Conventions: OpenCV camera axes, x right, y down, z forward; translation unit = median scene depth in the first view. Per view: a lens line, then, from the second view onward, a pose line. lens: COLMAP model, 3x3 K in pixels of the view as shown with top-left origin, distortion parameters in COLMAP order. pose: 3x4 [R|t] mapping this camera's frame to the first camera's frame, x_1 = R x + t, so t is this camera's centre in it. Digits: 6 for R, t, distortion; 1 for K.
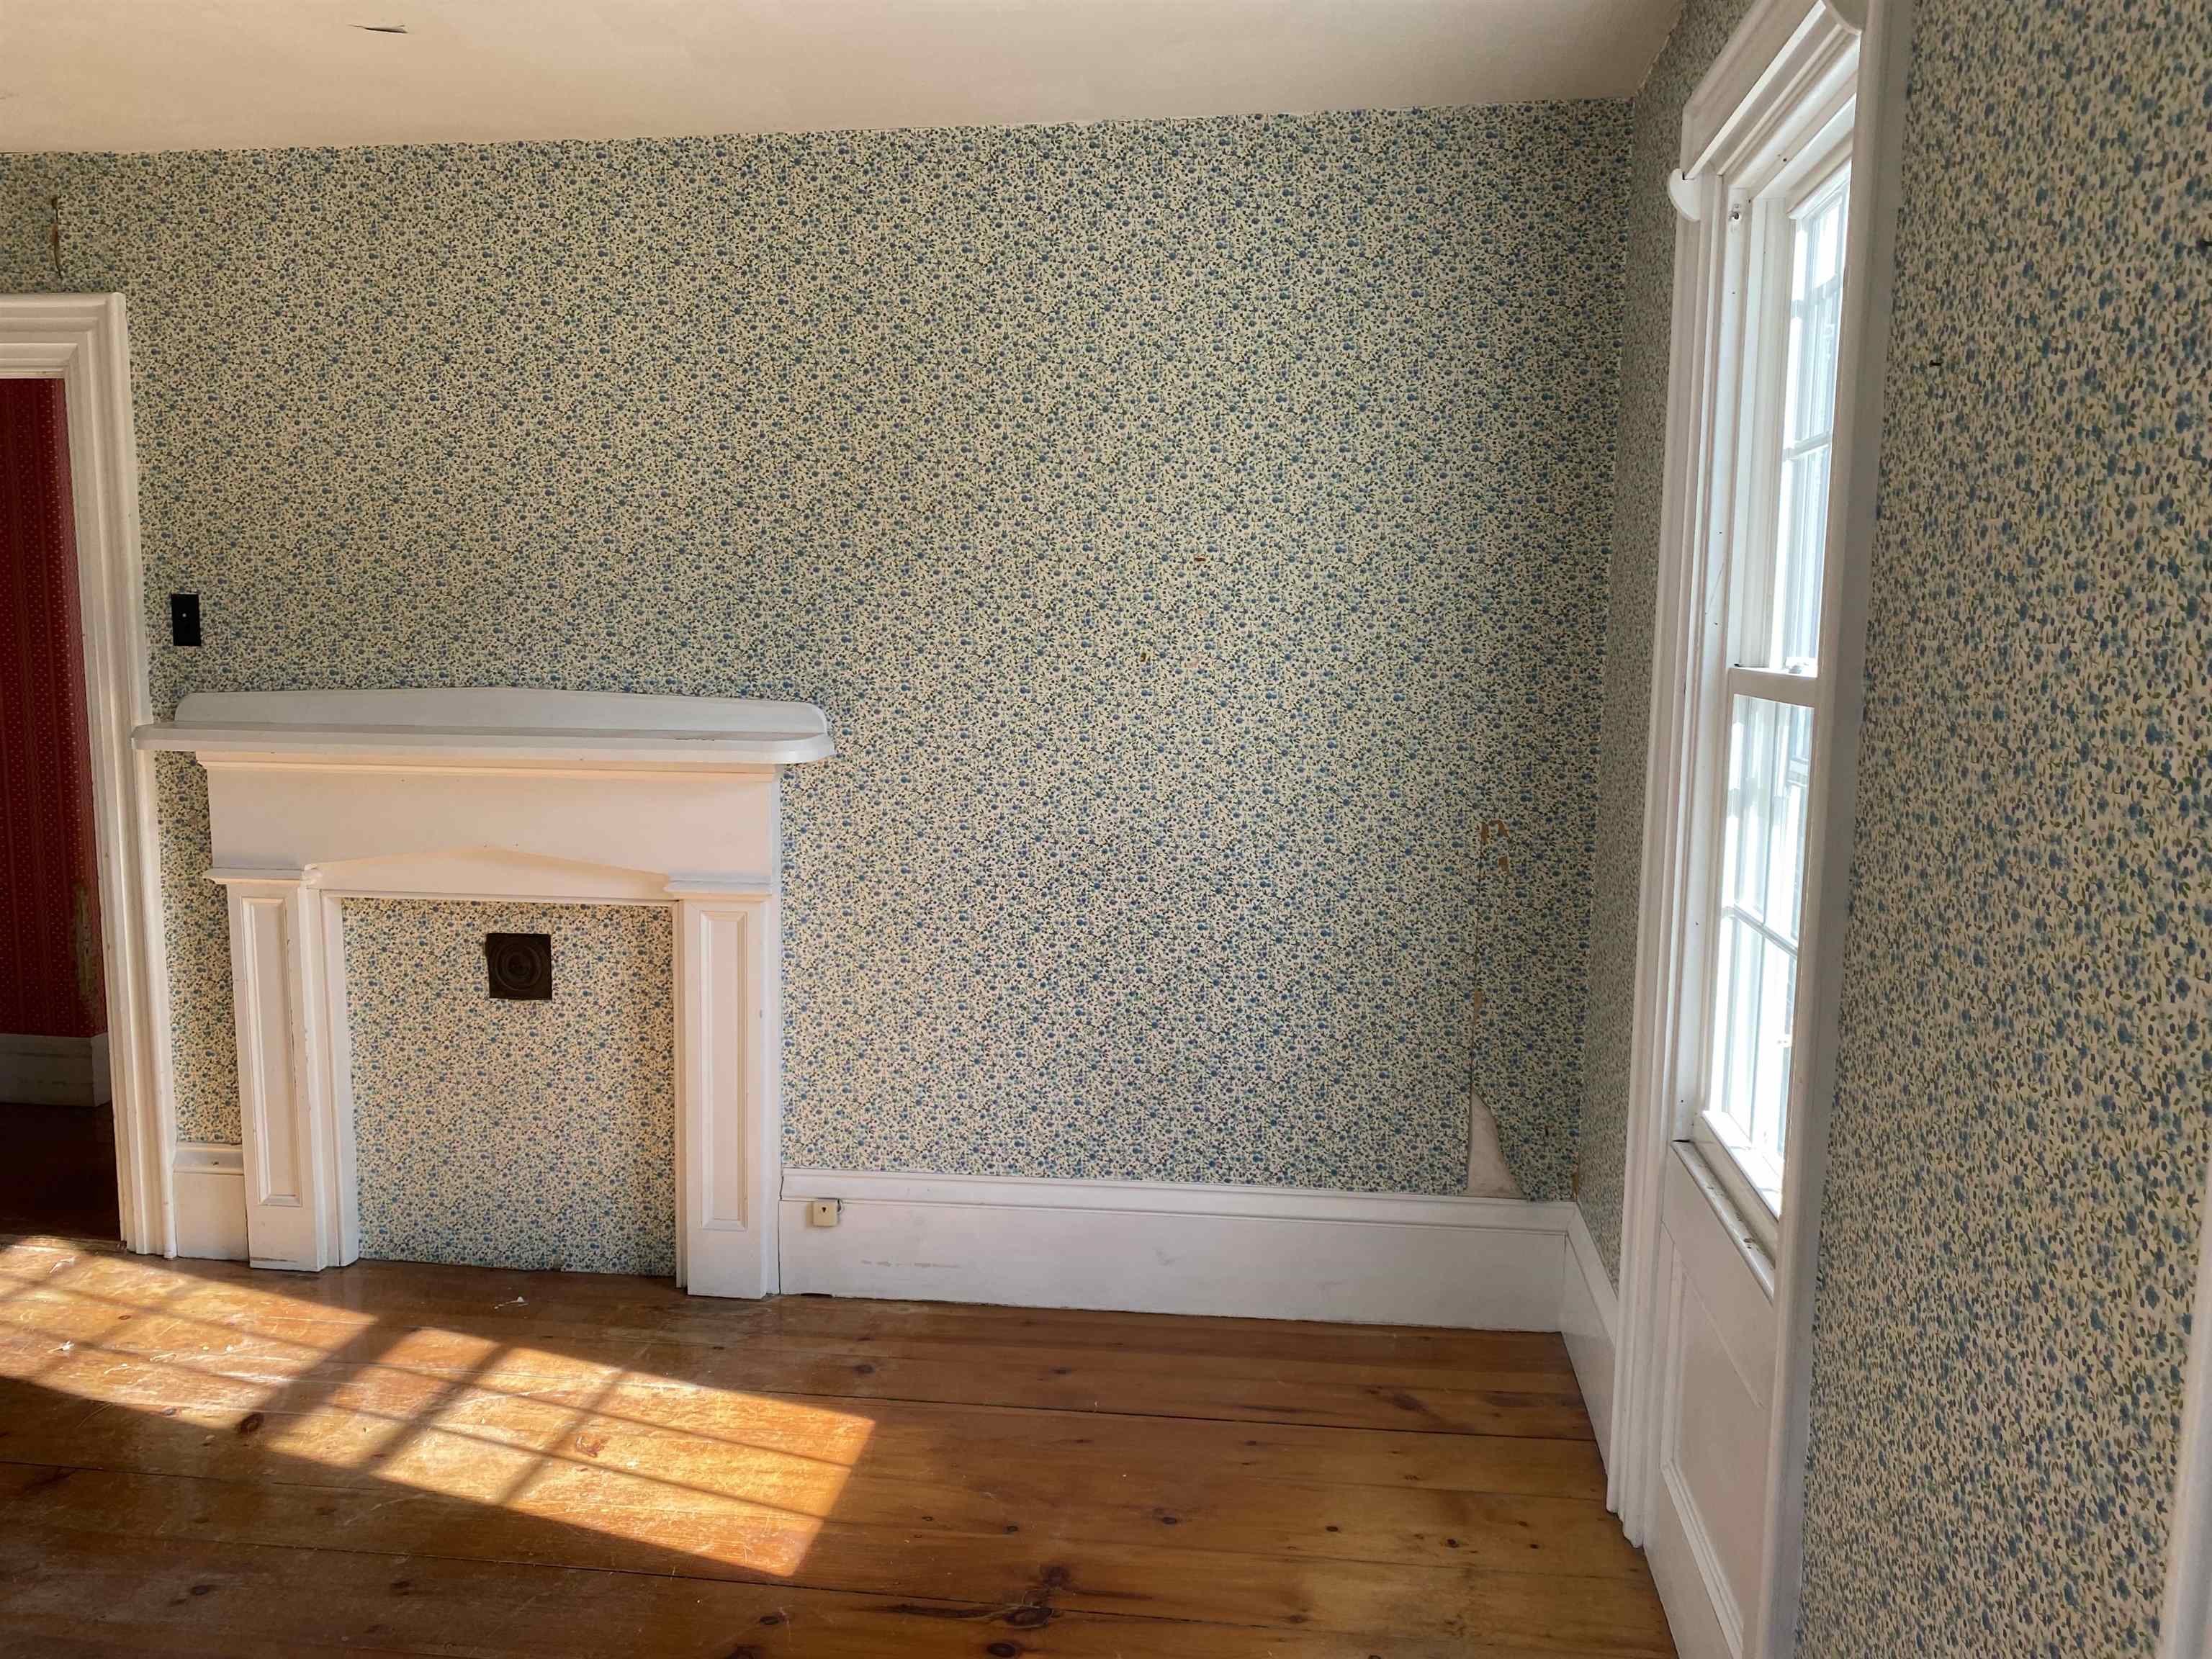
lens RADIAL K [[1665.8, 0, 1106.5], [0, 1665.8, 845.1], [0, 0, 1]] dist [0.020444, -0.019666]
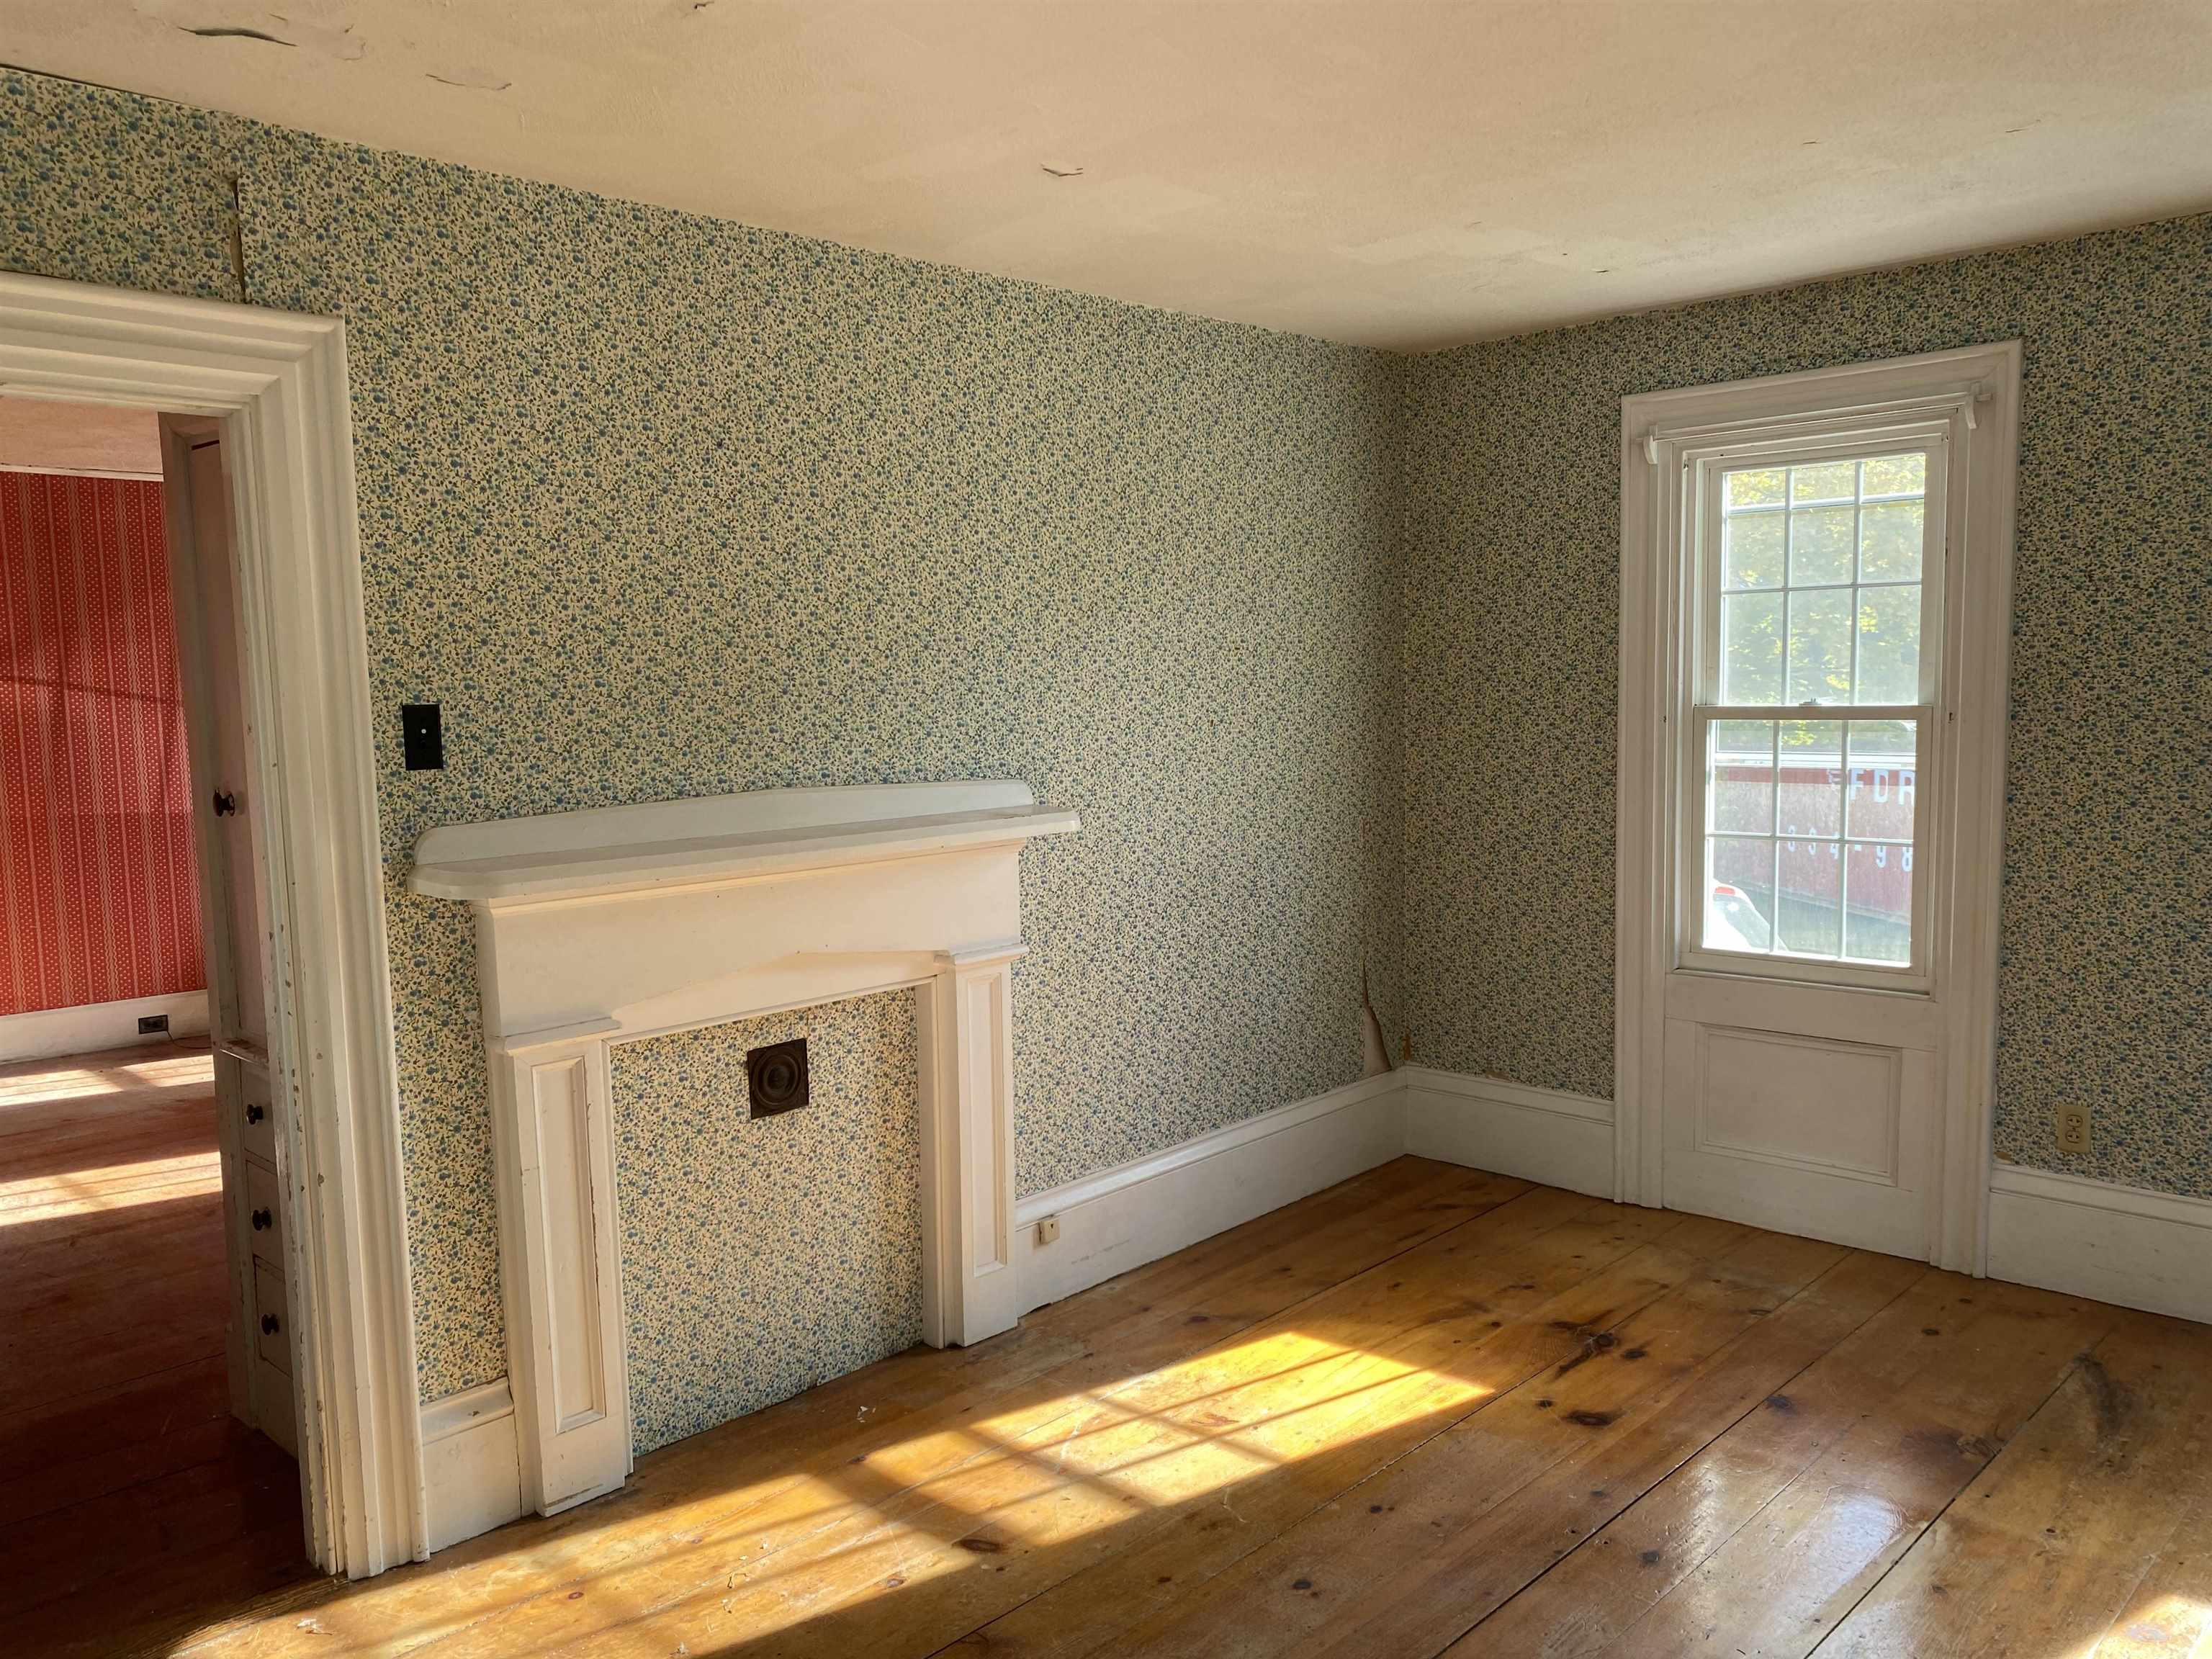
lens RADIAL K [[1665.8, 0, 1141.2], [0, 1665.8, 841.7], [0, 0, 1]] dist [0.020444, -0.019666]
pose [[0.583158, -0.106466, 0.805352, -1.023041], [0.125131, 0.991316, 0.040442, -0.077171], [-0.802664, 0.077191, 0.591416, 0.270423]]
